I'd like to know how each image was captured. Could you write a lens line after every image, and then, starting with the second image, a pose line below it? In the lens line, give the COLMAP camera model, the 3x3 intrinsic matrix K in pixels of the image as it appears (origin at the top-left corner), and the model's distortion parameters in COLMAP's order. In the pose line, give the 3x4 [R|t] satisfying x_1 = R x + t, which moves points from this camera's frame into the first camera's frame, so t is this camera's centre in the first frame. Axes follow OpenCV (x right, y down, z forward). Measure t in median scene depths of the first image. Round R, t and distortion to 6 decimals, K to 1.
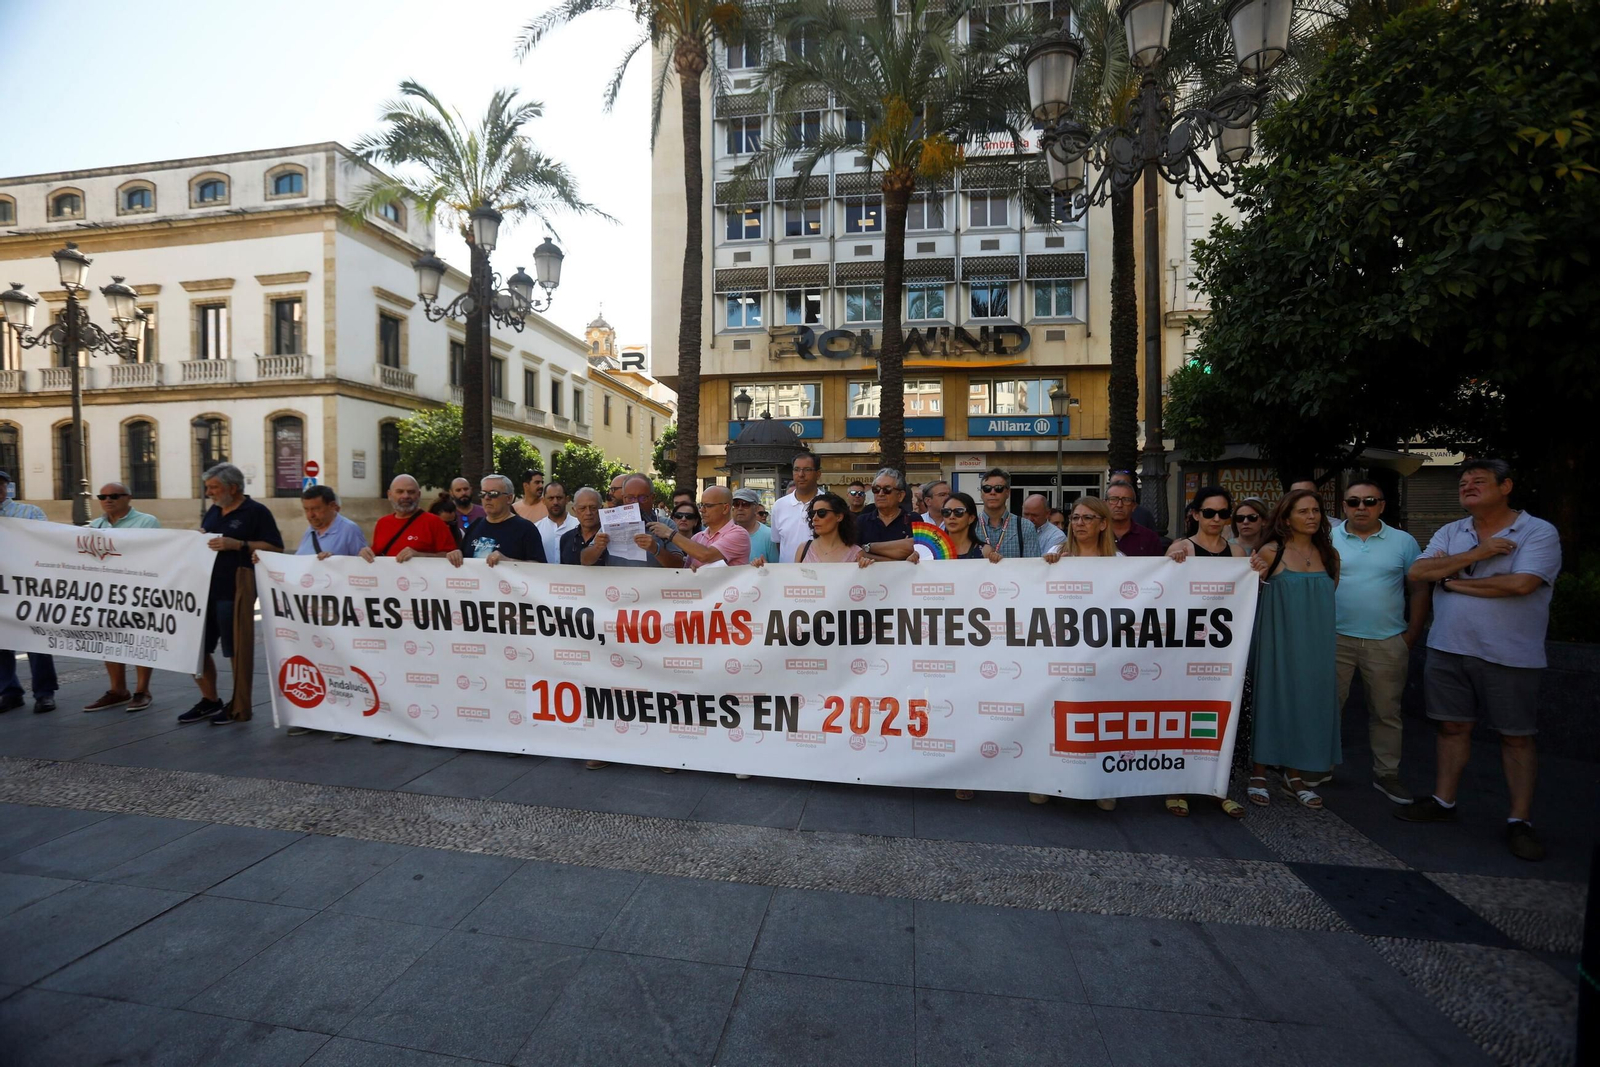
lens RADIAL K [[697.8, 0, 798.6], [0, 697.8, 545.3], [0, 0, 1]] dist [-0.033295, 0.010755]
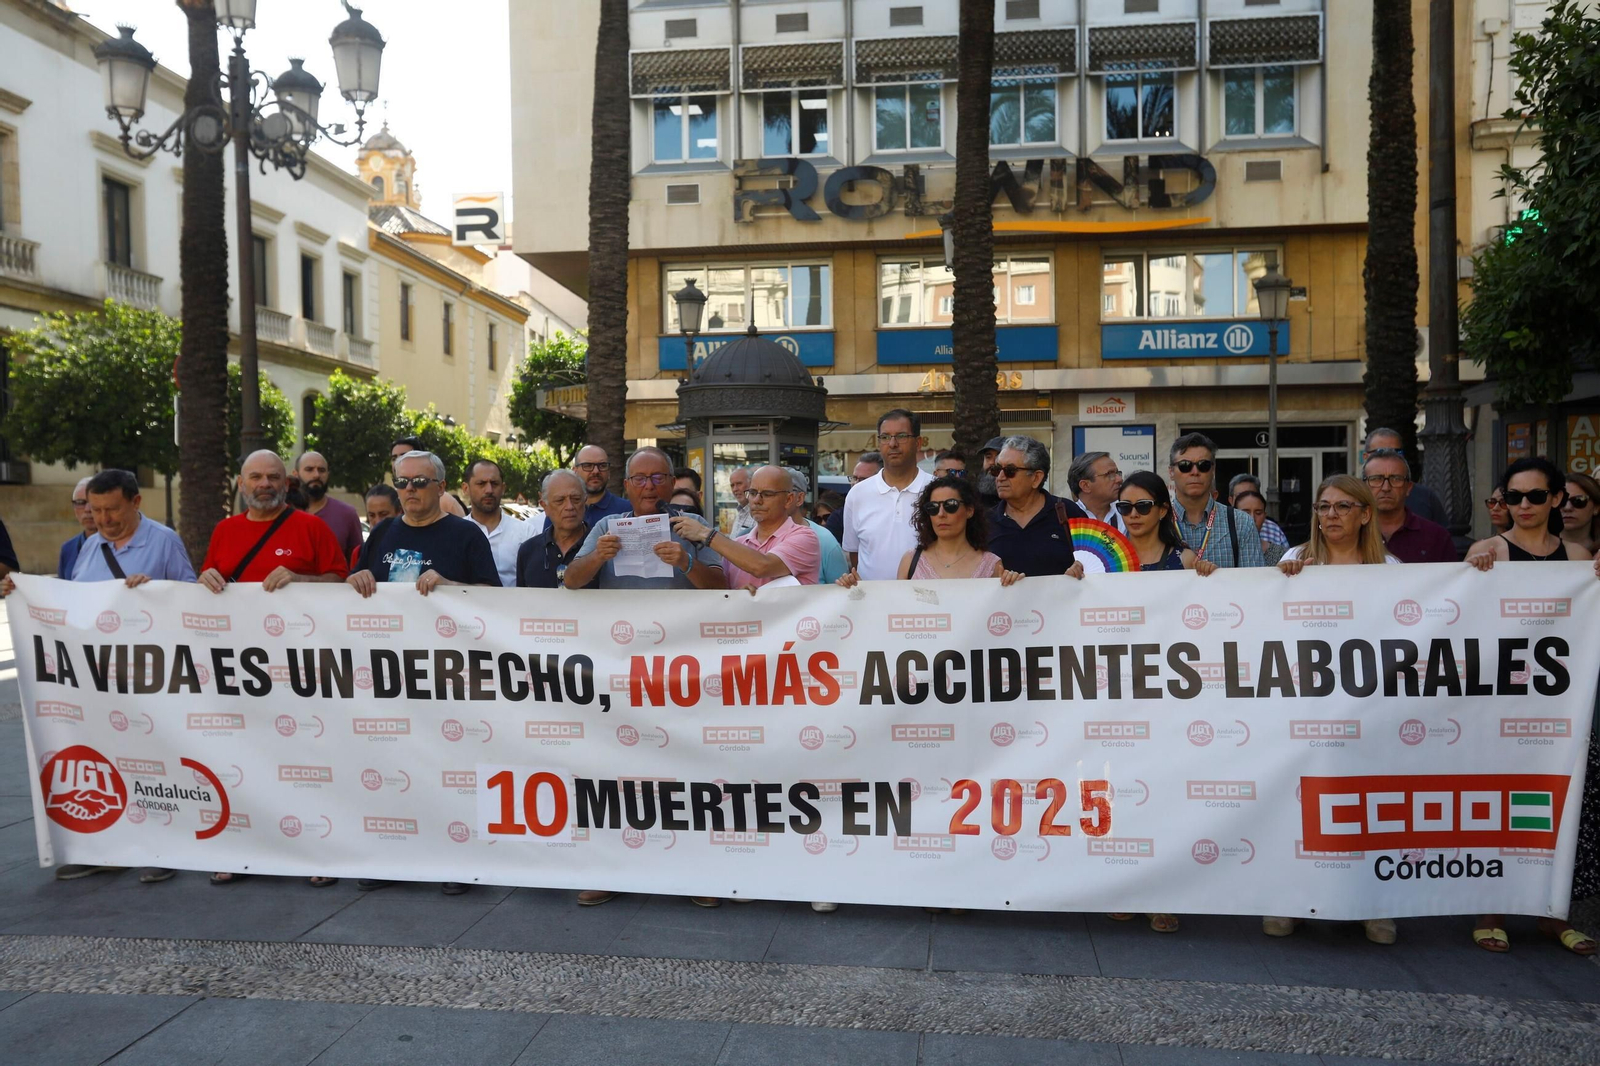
lens RADIAL K [[1340.2, 0, 807.3], [0, 1340.2, 561.5], [0, 0, 1]] dist [0.045180, 0.011244]
pose [[0.999426, -0.014374, 0.030673, -0.122570], [0.014494, 0.999888, -0.003692, 0.009648], [-0.030617, 0.004135, 0.999523, -0.249114]]
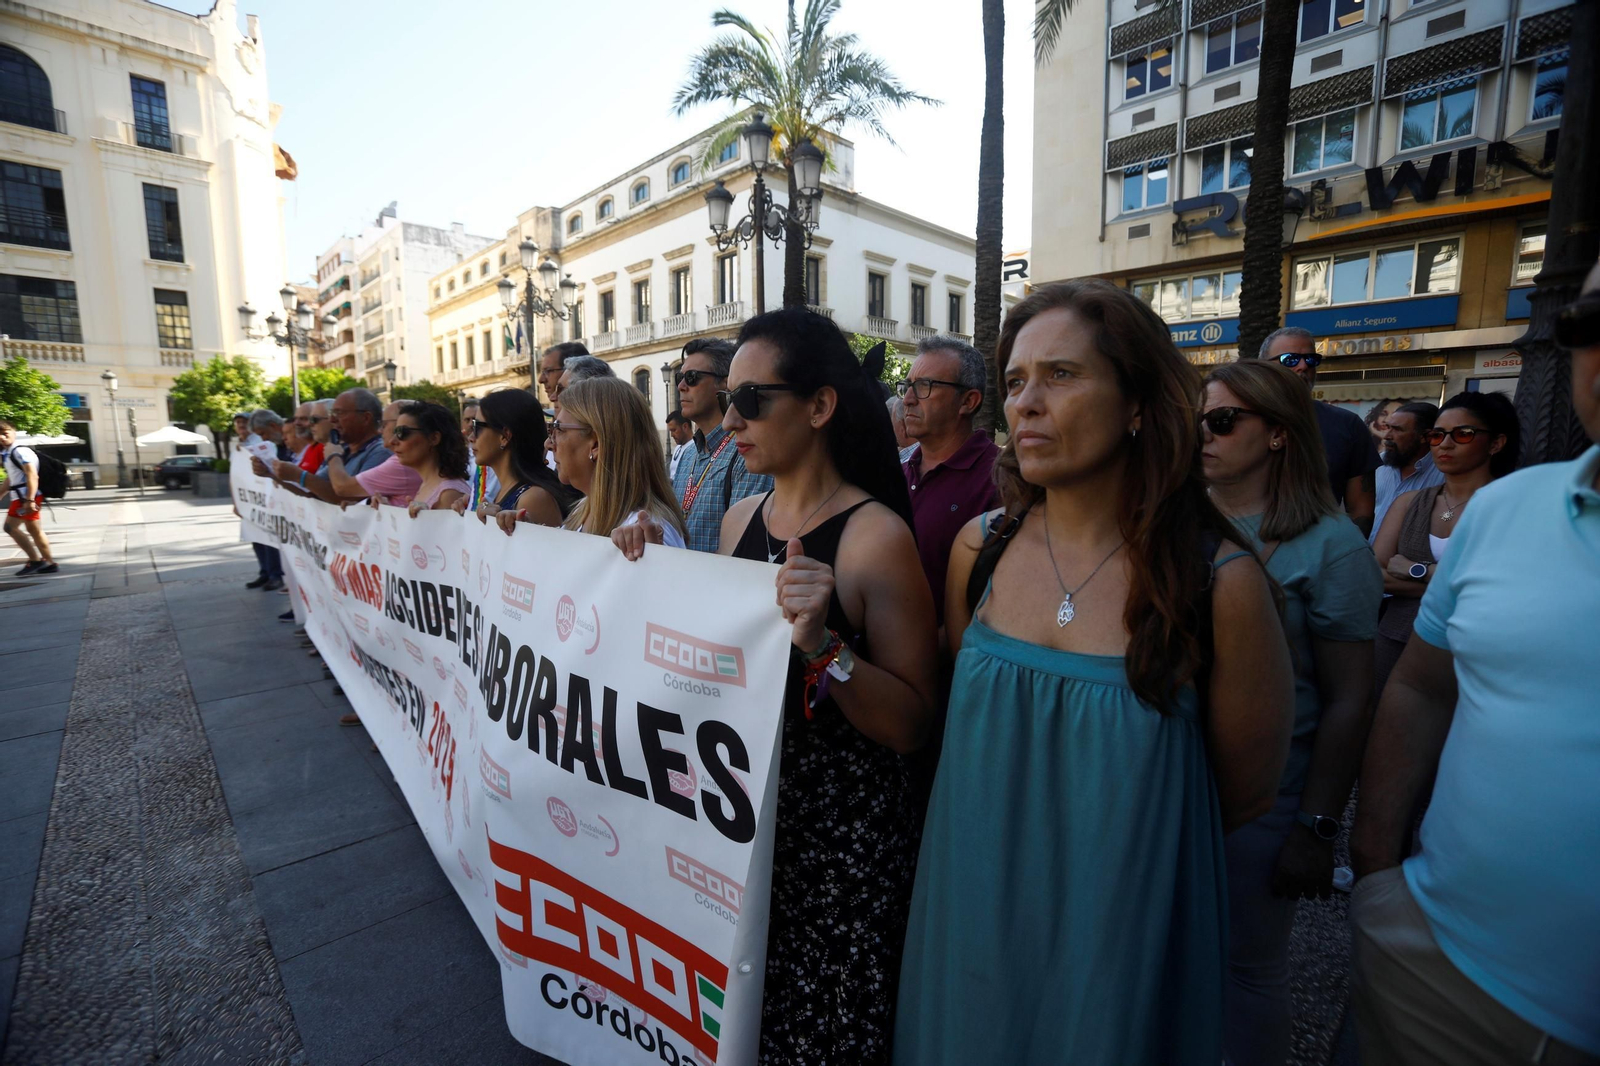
lens RADIAL K [[697.8, 0, 824.5], [0, 697.8, 546.2], [0, 0, 1]] dist [-0.033295, 0.010755]
pose [[0.812802, 0.085380, -0.576250, 0.663238], [-0.025090, 0.993414, 0.111799, -0.020510], [0.582000, -0.076413, 0.809591, 0.614706]]
